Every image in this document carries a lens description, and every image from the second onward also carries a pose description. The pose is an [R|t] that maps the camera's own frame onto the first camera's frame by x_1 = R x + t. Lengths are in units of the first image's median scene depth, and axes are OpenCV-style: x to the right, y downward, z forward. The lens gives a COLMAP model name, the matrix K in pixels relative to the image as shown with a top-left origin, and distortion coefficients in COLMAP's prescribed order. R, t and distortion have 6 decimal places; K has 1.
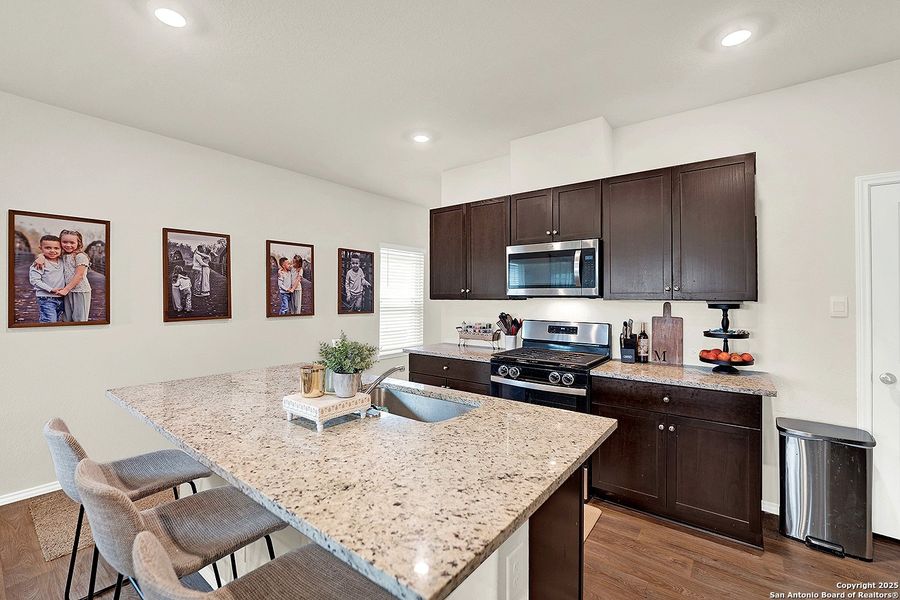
lens RADIAL K [[376.7, 0, 398.7], [0, 376.7, 292.4], [0, 0, 1]] dist [-0.019143, -0.000070]
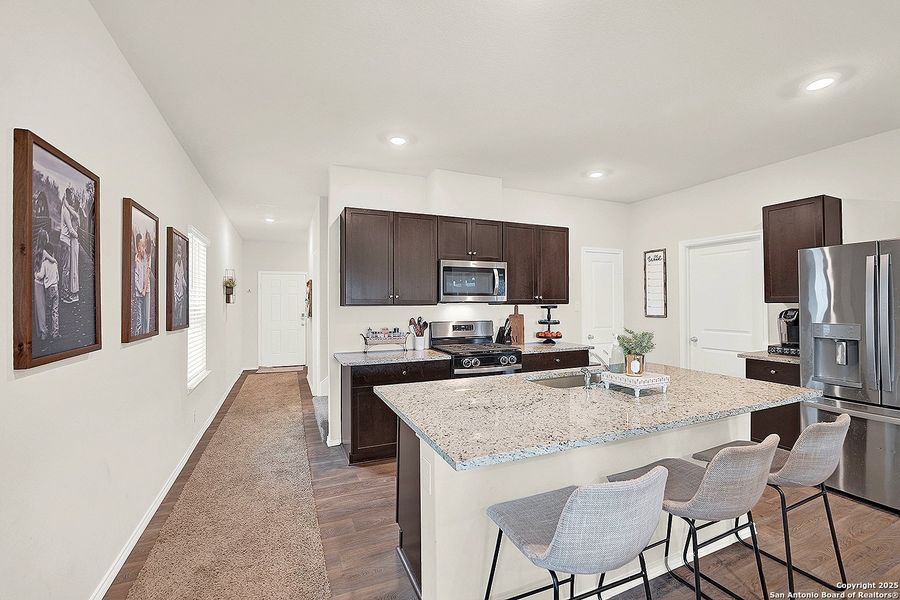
lens RADIAL K [[383.3, 0, 451.3], [0, 383.3, 297.2], [0, 0, 1]] dist [-0.022498, 0.000323]
pose [[0.460143, 0.009202, 0.887797, -0.804753], [-0.004705, 0.999958, -0.007926, 0.005280], [-0.887832, -0.000530, 0.460167, 0.446136]]
